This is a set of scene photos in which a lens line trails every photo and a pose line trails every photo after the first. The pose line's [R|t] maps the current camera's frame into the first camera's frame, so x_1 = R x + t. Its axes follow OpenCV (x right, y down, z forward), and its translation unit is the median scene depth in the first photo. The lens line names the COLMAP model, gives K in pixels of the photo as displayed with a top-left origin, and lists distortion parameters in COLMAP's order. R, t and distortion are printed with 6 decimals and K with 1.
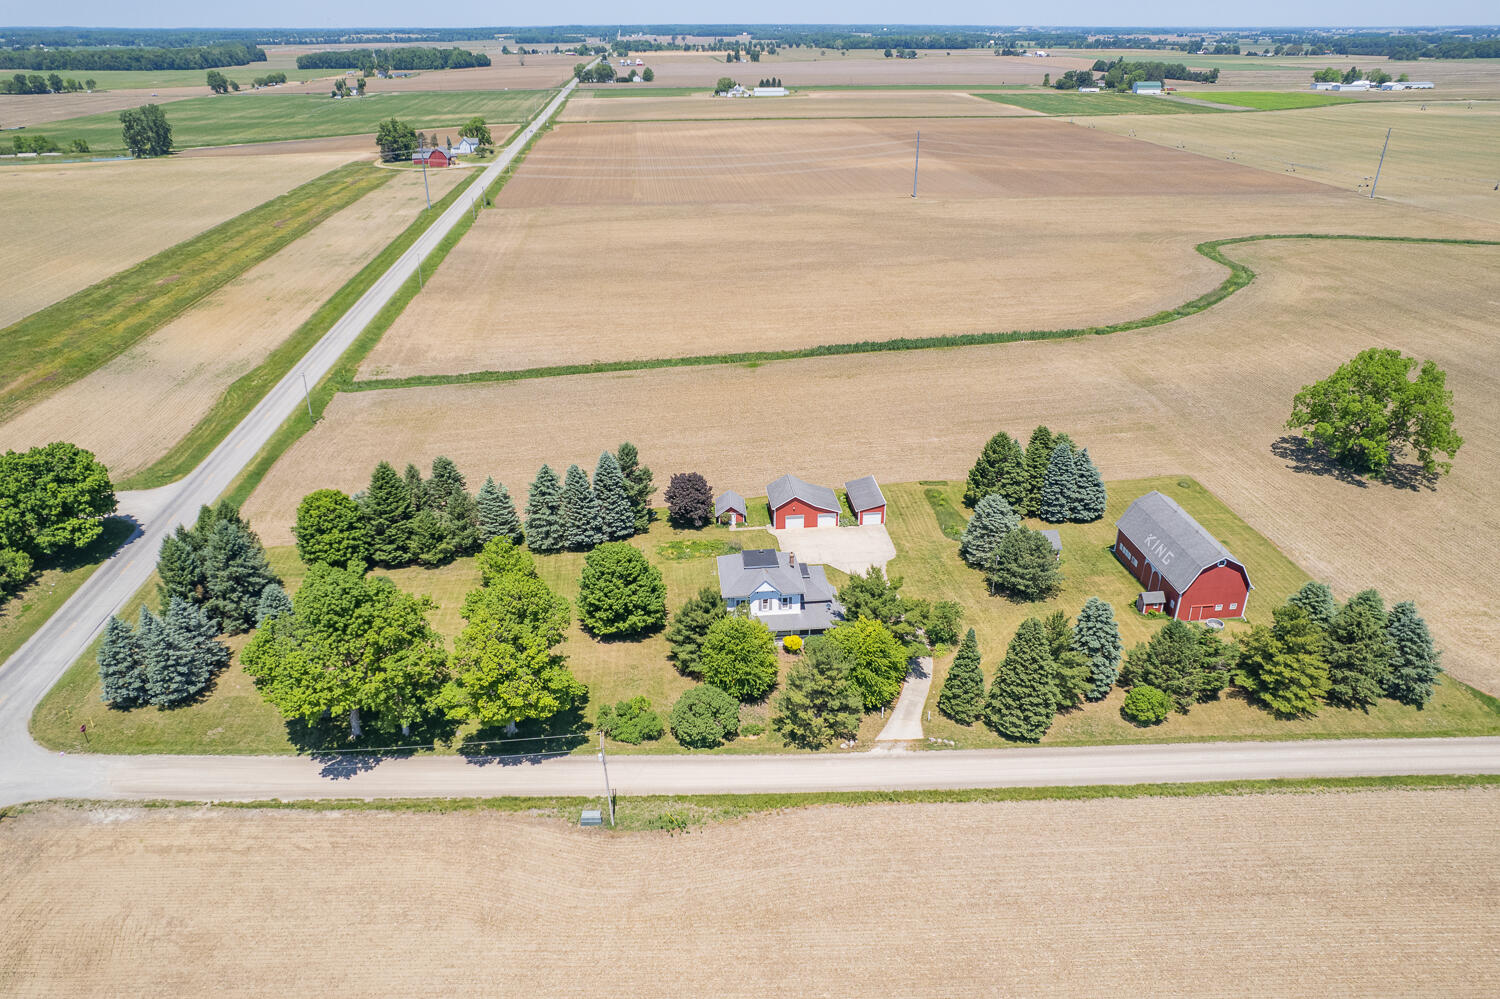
lens RADIAL K [[987.5, 0, 756.4], [0, 987.5, 507.1], [0, 0, 1]] dist [-0.090301, 0.087978]
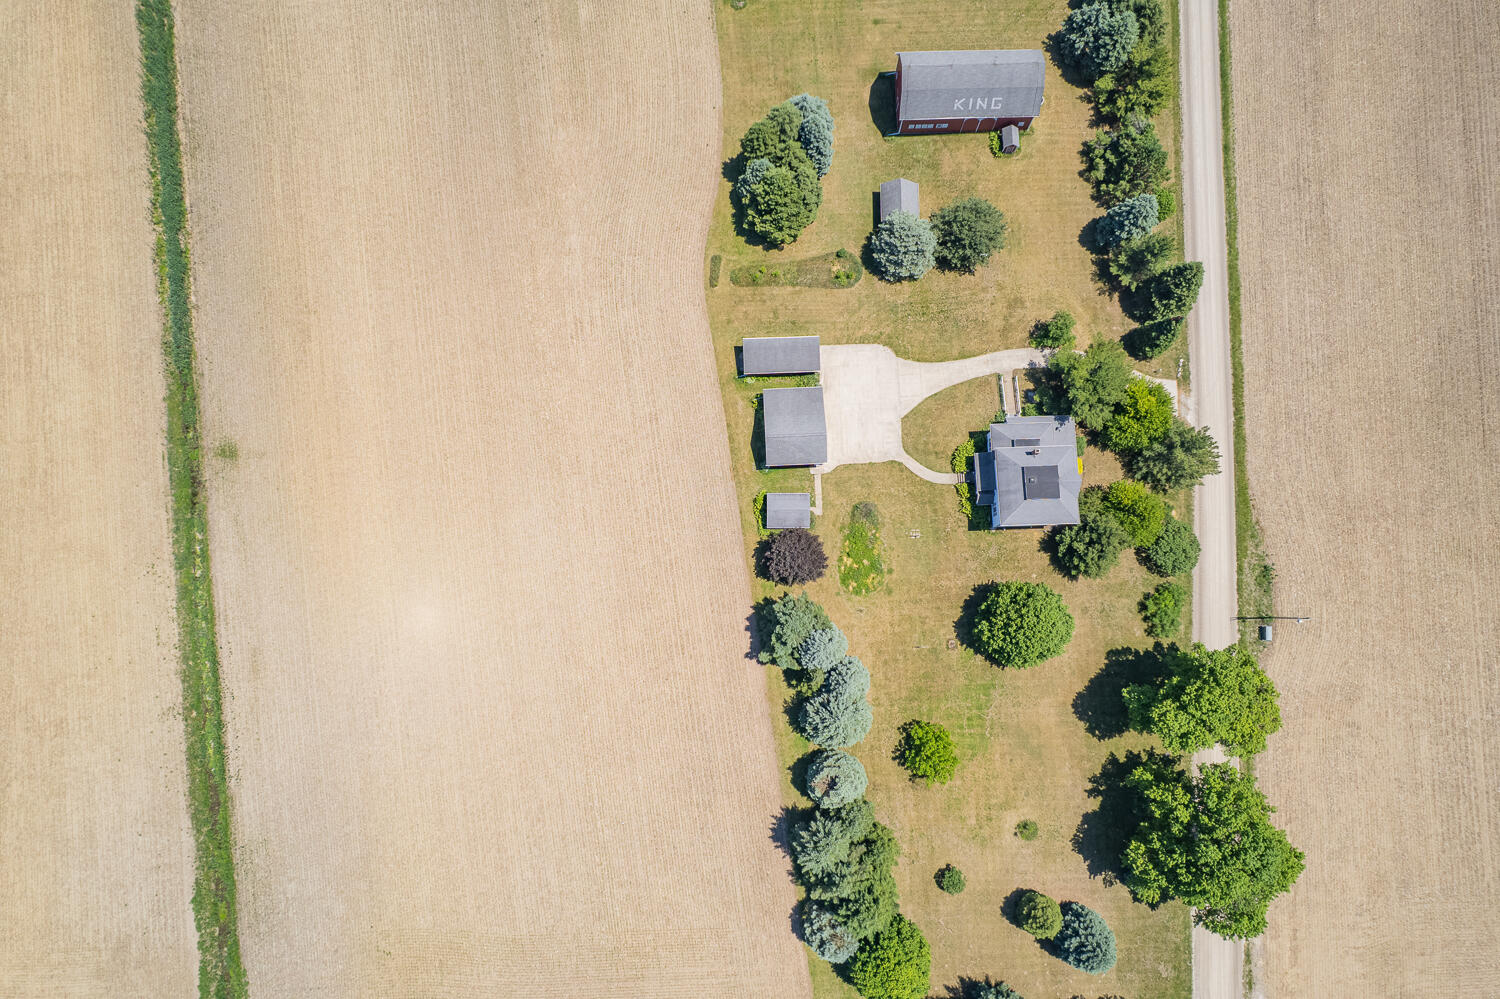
lens RADIAL K [[952.6, 0, 753.8], [0, 952.6, 505.4], [0, 0, 1]] dist [-0.077397, 0.073768]
pose [[0.070175, -0.987001, 0.144584, -0.131812], [0.454392, 0.160659, 0.876194, -0.678671], [-0.888033, 0.004211, 0.459760, 0.587867]]
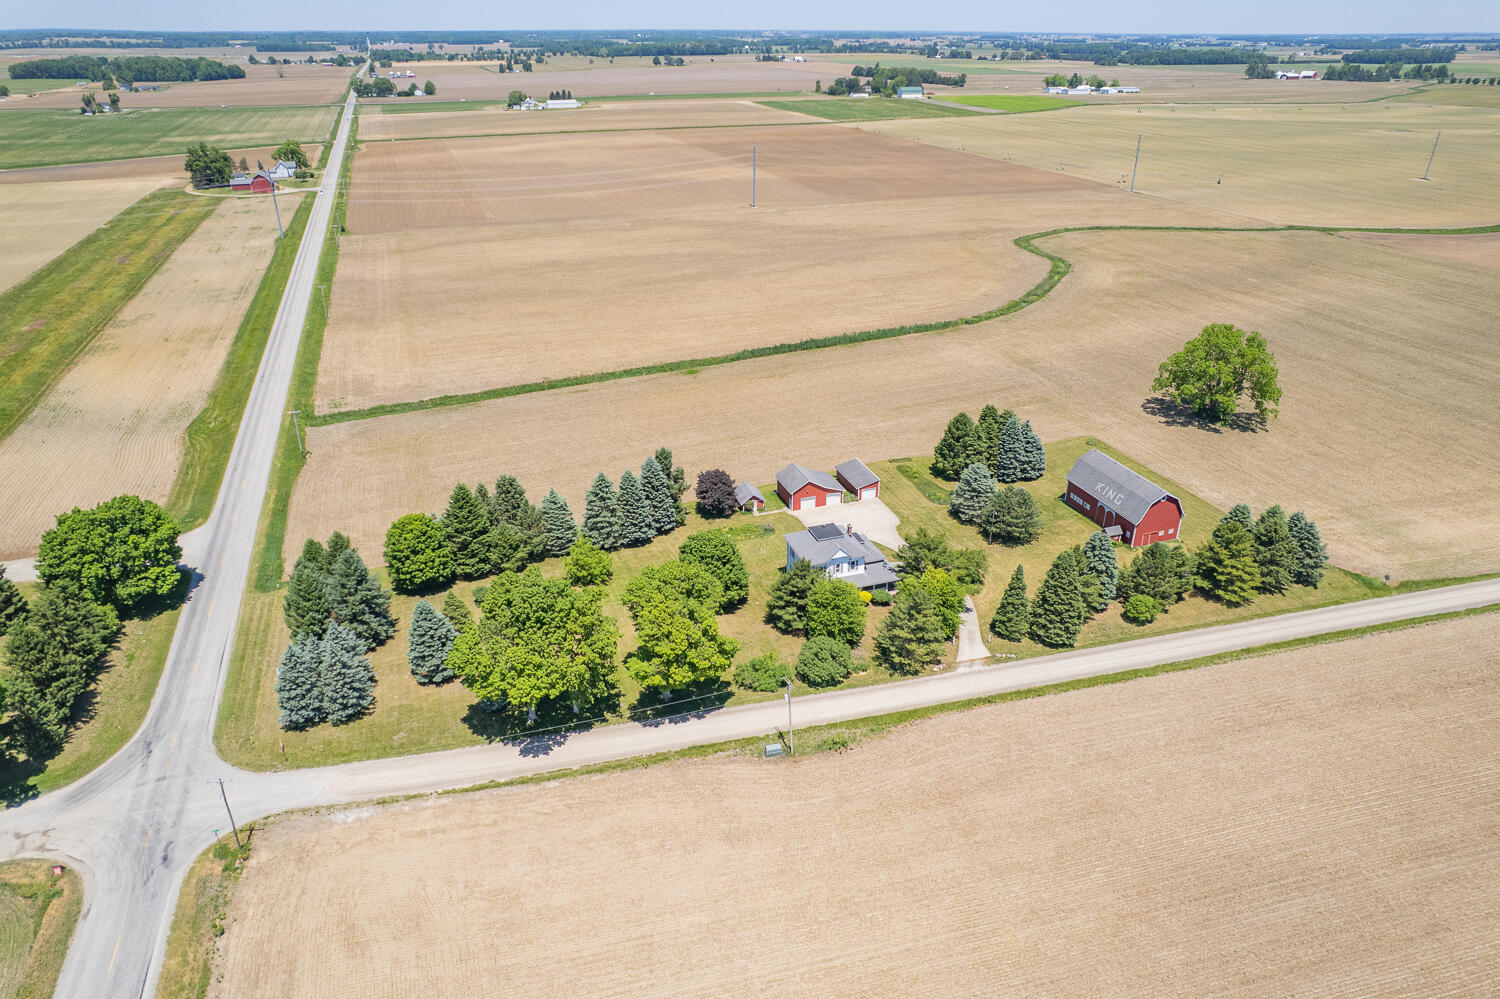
lens RADIAL K [[964.6, 0, 755.5], [0, 964.6, 505.3], [0, 0, 1]] dist [-0.086022, 0.085768]
pose [[0.973403, -0.099836, 0.206203, -0.231414], [0.099134, 0.994979, 0.013758, -0.003529], [-0.206542, 0.007049, 0.978412, -0.098660]]
